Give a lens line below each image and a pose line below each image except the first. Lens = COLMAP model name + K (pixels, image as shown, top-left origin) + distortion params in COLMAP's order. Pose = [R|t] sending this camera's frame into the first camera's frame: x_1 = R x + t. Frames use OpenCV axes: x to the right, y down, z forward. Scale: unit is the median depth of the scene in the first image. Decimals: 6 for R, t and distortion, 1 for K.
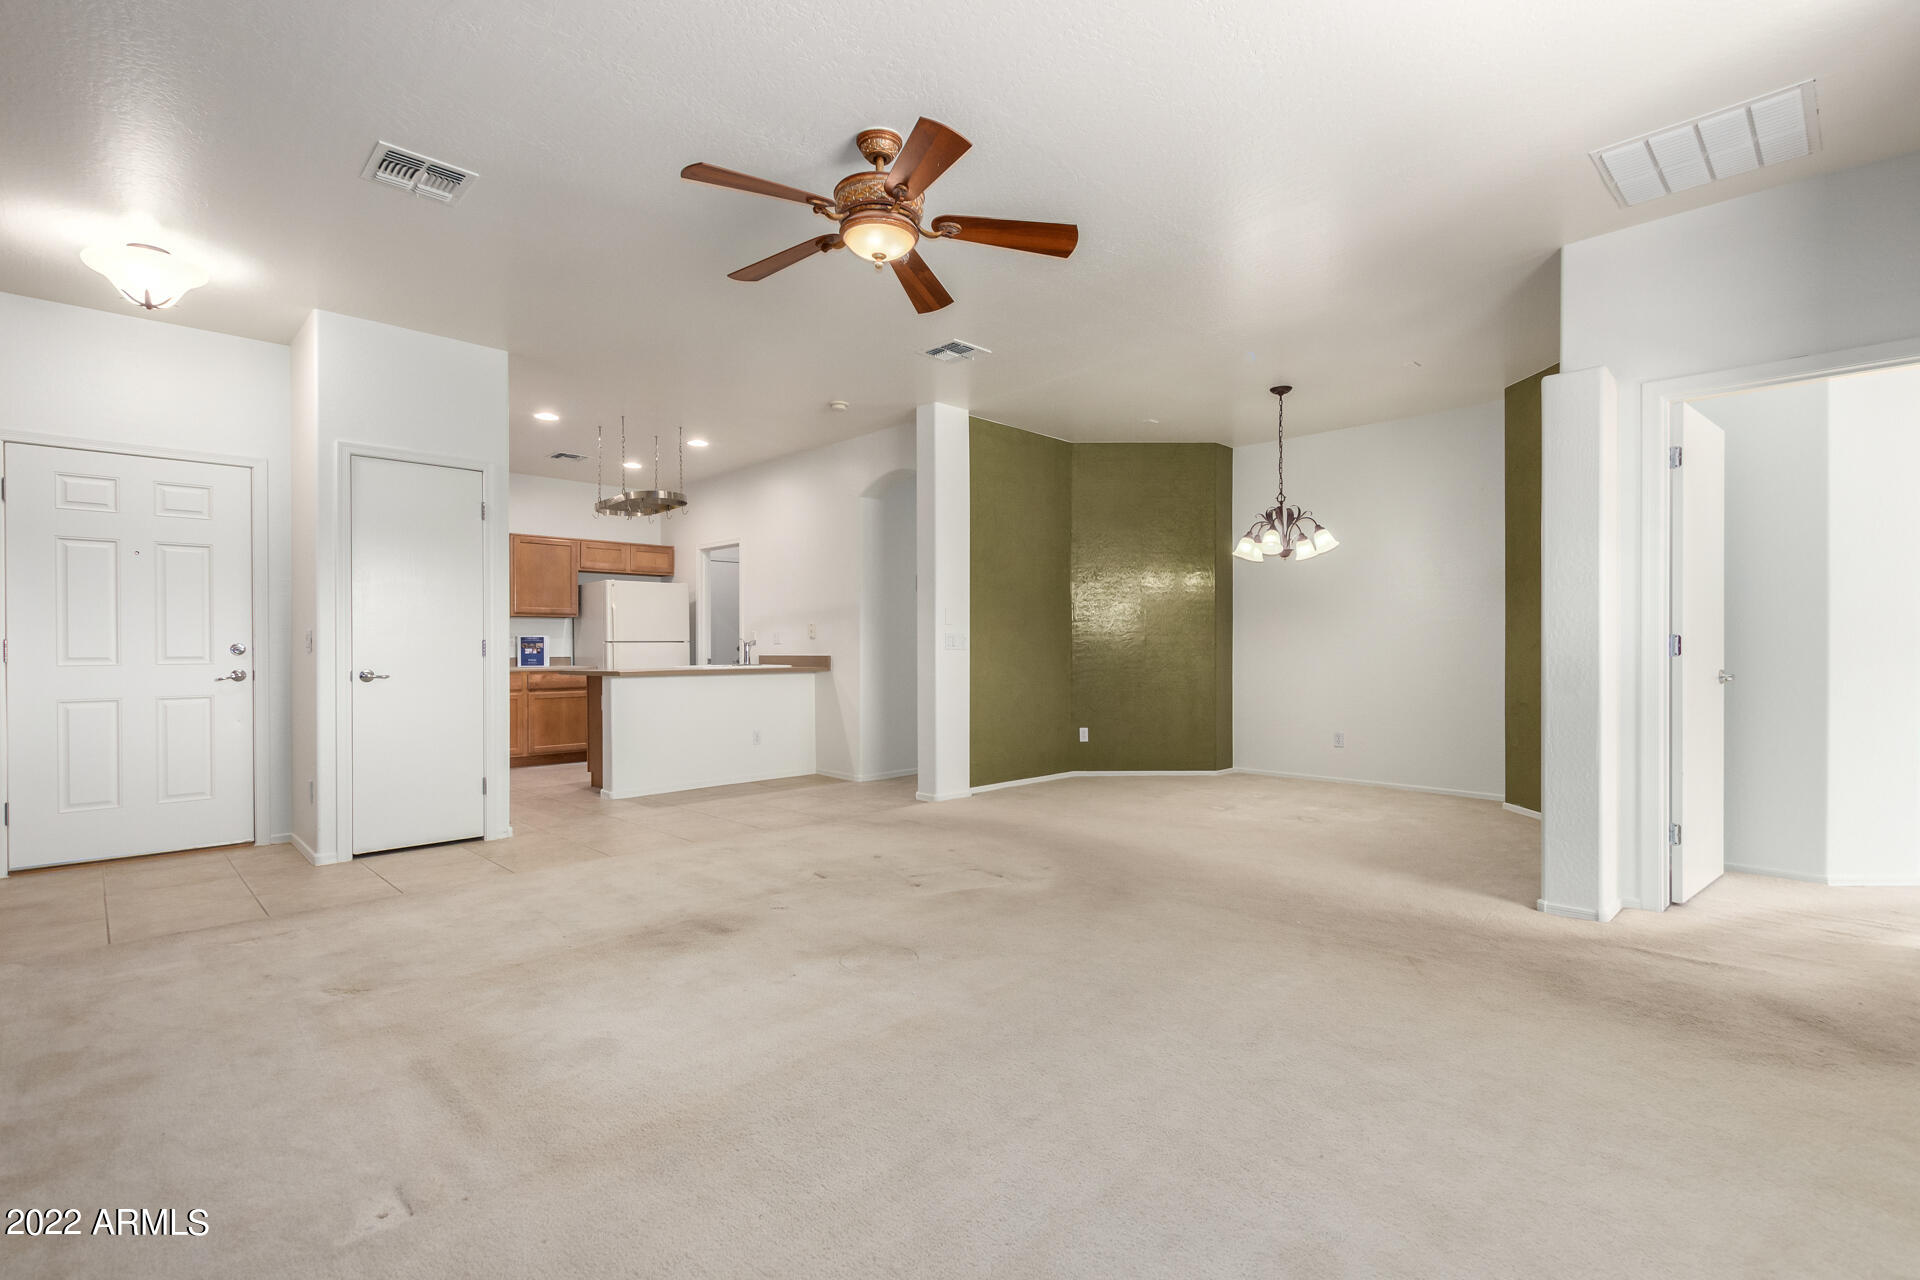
lens RADIAL K [[888.3, 0, 939.0], [0, 888.3, 642.9], [0, 0, 1]] dist [-0.004172, -0.000129]
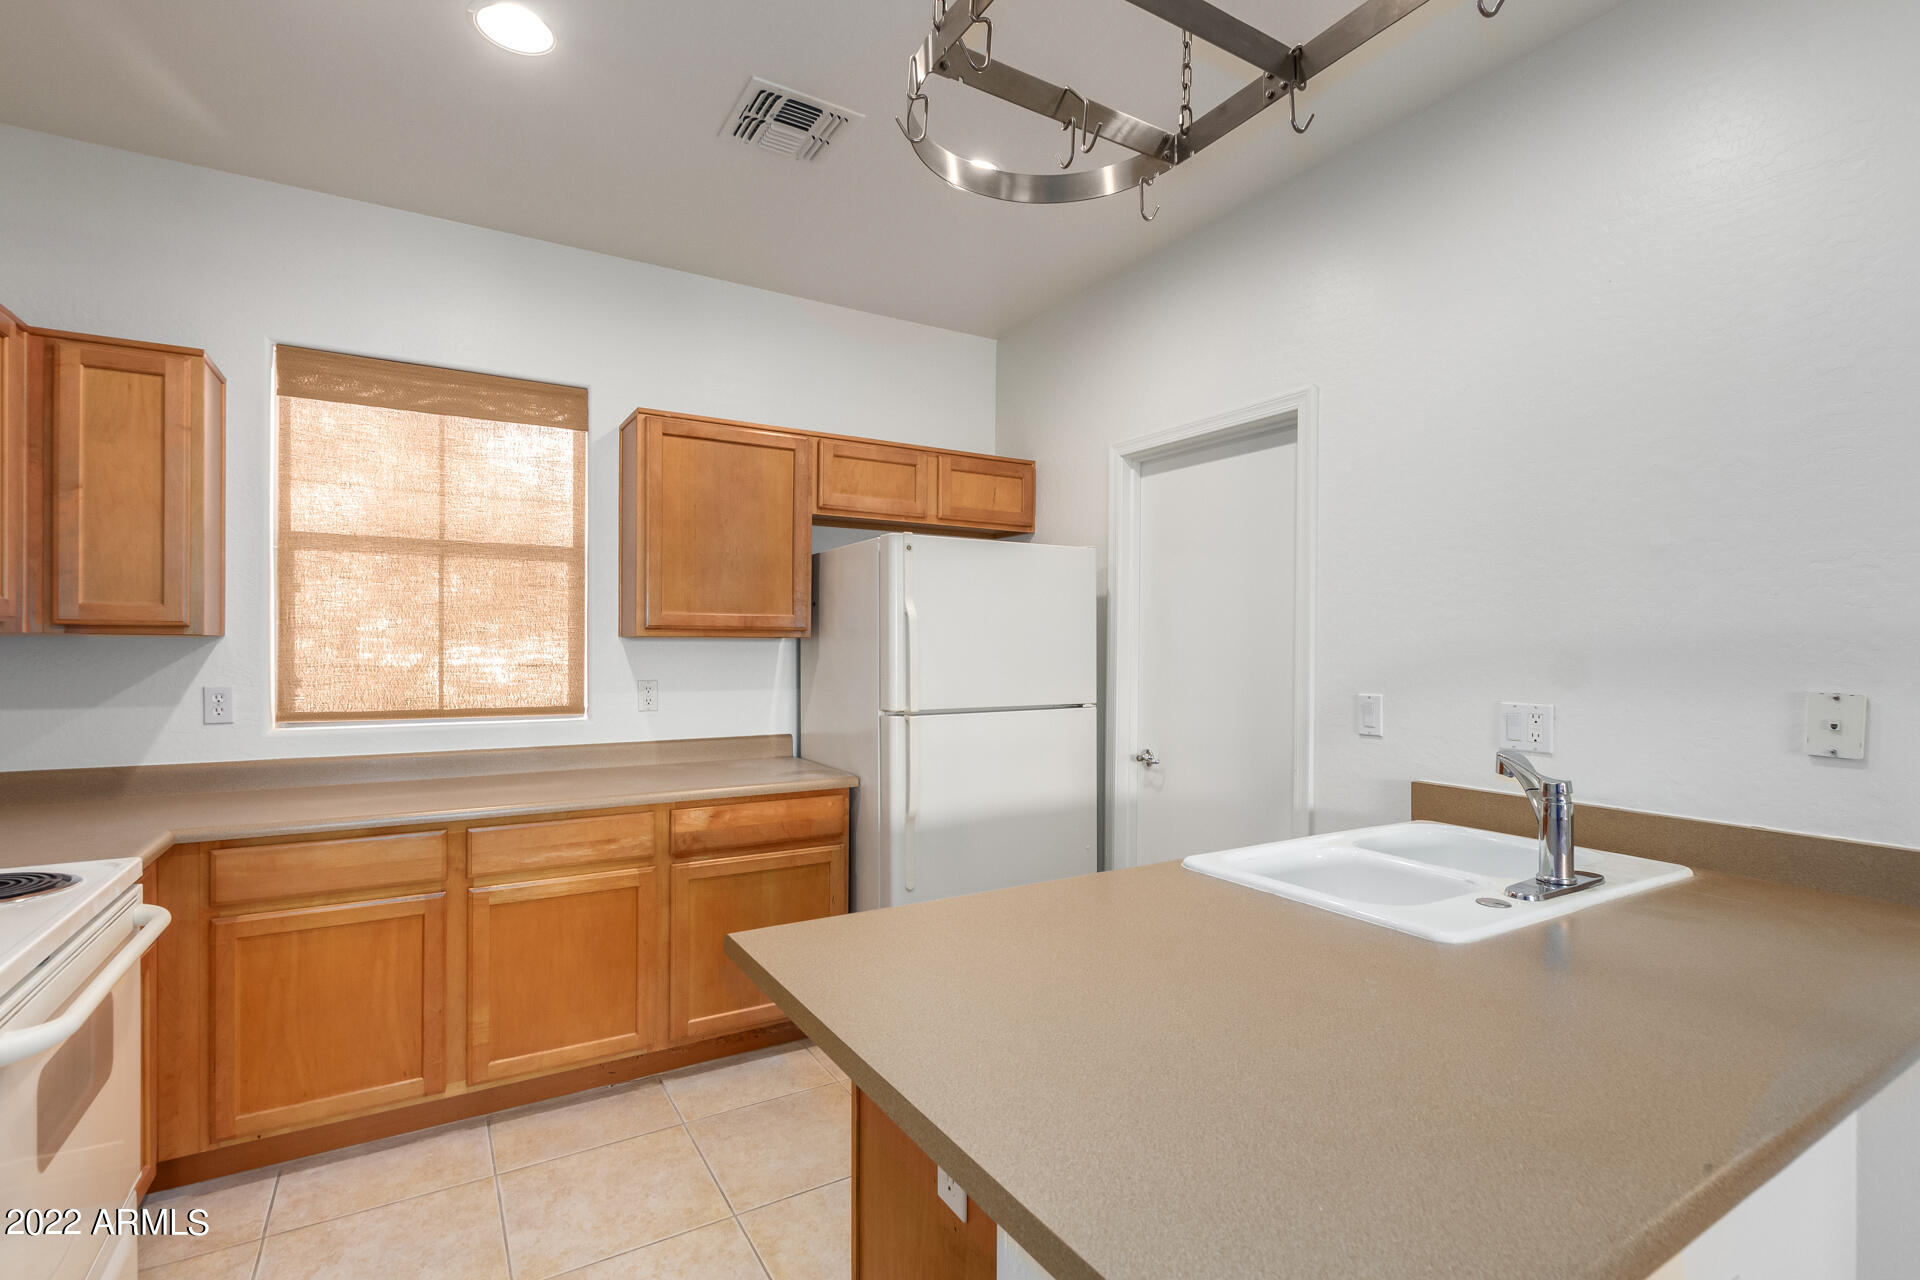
lens RADIAL K [[888.3, 0, 973.0], [0, 888.3, 628.5], [0, 0, 1]] dist [-0.004172, -0.000129]
pose [[0.980871, 0.004453, -0.194607, -0.264379], [-0.007341, 0.999873, -0.014120, -0.028139], [0.194519, 0.015278, 0.980780, 0.640170]]
